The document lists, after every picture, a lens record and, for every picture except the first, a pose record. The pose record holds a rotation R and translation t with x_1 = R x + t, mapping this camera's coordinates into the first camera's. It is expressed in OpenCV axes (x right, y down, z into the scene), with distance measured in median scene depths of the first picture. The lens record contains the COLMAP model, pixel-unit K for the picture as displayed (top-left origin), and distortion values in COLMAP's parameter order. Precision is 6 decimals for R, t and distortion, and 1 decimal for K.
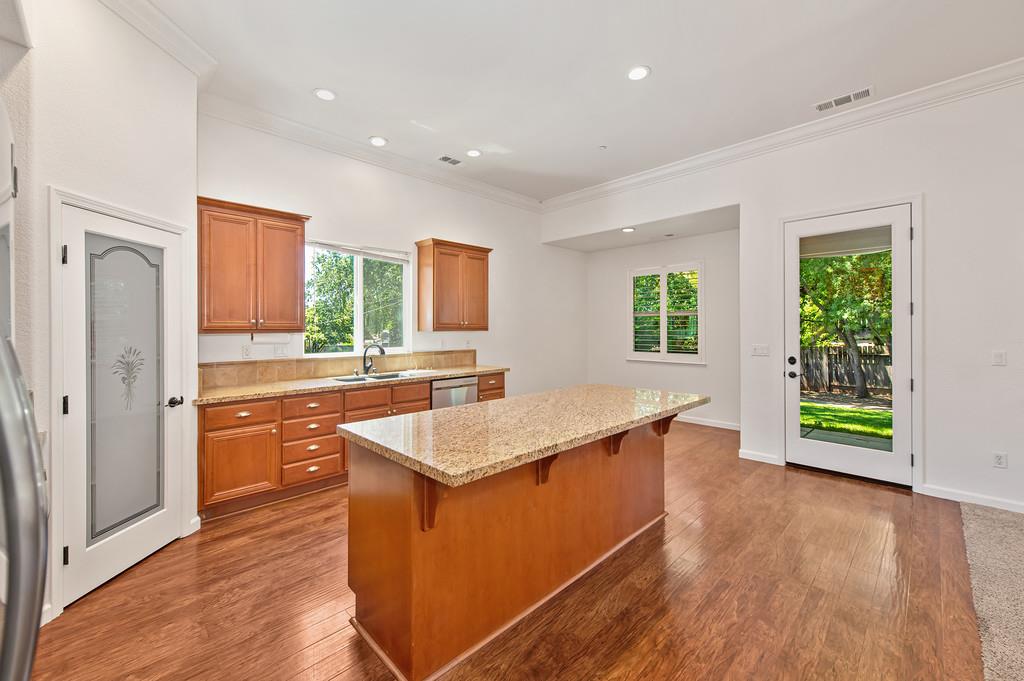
lens RADIAL K [[408.7, 0, 515.3], [0, 408.7, 328.1], [0, 0, 1]] dist [0.001198, -0.000309]
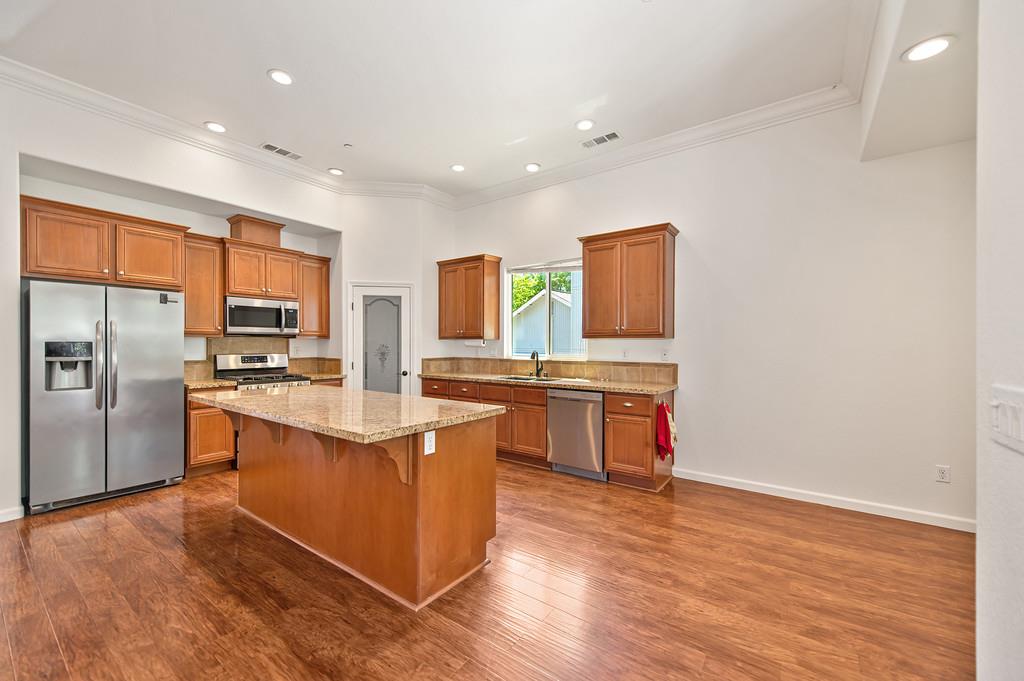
lens RADIAL K [[406.4, 0, 509.9], [0, 406.4, 347.9], [0, 0, 1]] dist [0.018834, -0.005831]
pose [[0.158019, 0.011134, -0.987373, 0.896372], [-0.004136, 0.999935, 0.010614, 0.026560], [0.987427, 0.002406, 0.158055, 0.906954]]
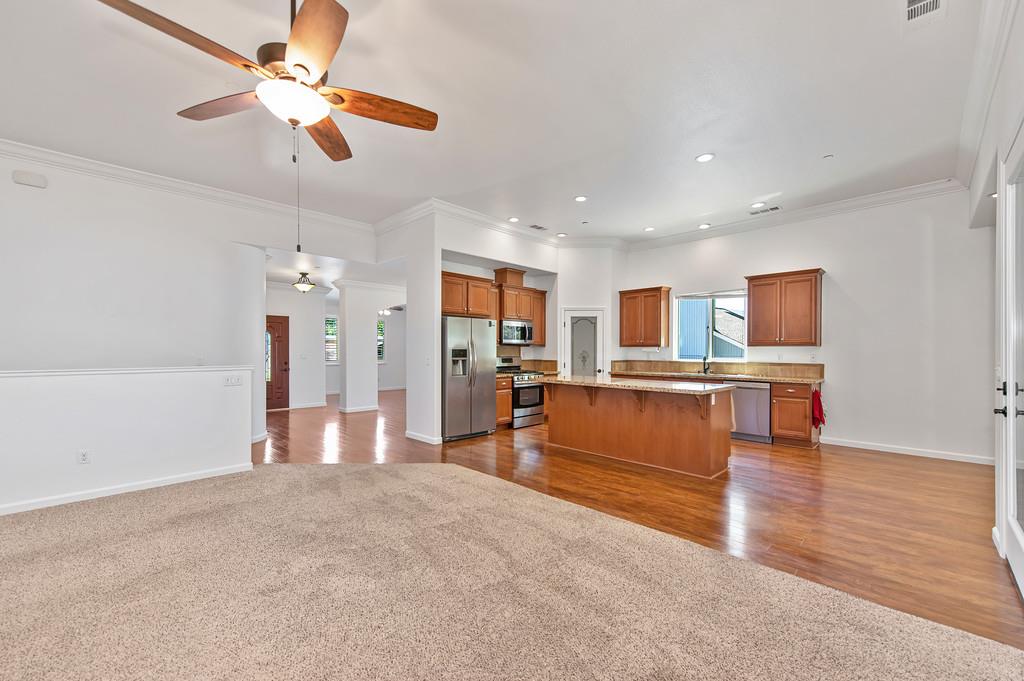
lens RADIAL K [[407.8, 0, 505.9], [0, 407.8, 354.1], [0, 0, 1]] dist [0.003033, 0.000084]
pose [[-0.009509, 0.010890, -0.999895, 1.488803], [-0.003181, 0.999935, 0.010921, 0.027566], [0.999950, 0.003284, -0.009473, 0.295519]]
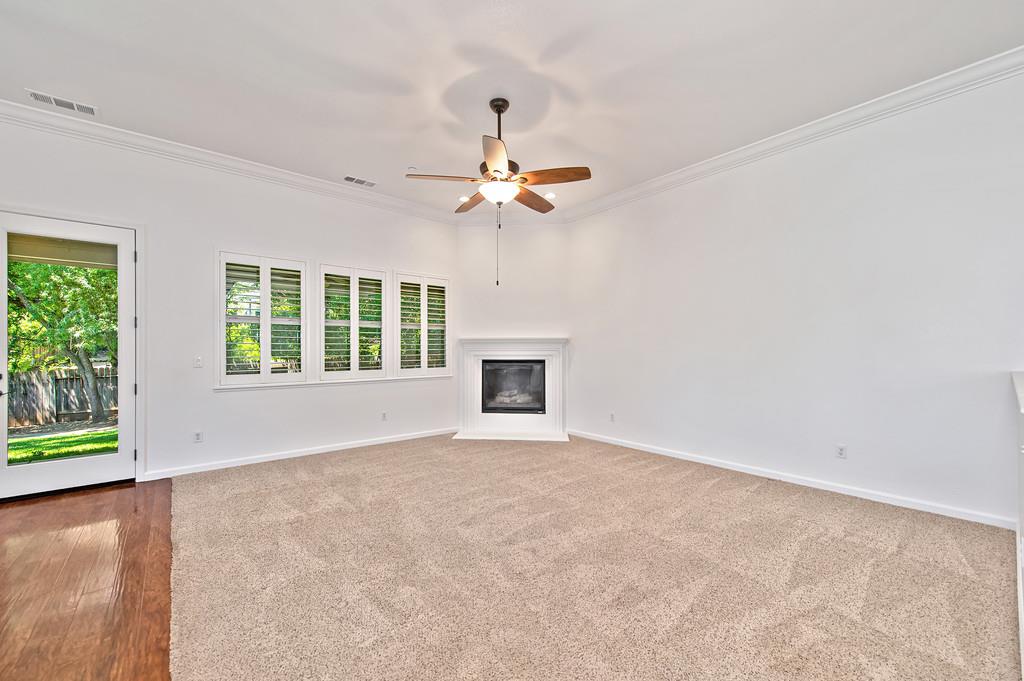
lens RADIAL K [[406.4, 0, 509.9], [0, 406.4, 347.9], [0, 0, 1]] dist [0.018834, -0.005831]
pose [[0.084402, 0.003438, 0.996426, -0.085873], [0.000587, 0.999994, -0.003500, 0.028324], [-0.996432, 0.000881, 0.084400, -0.138599]]
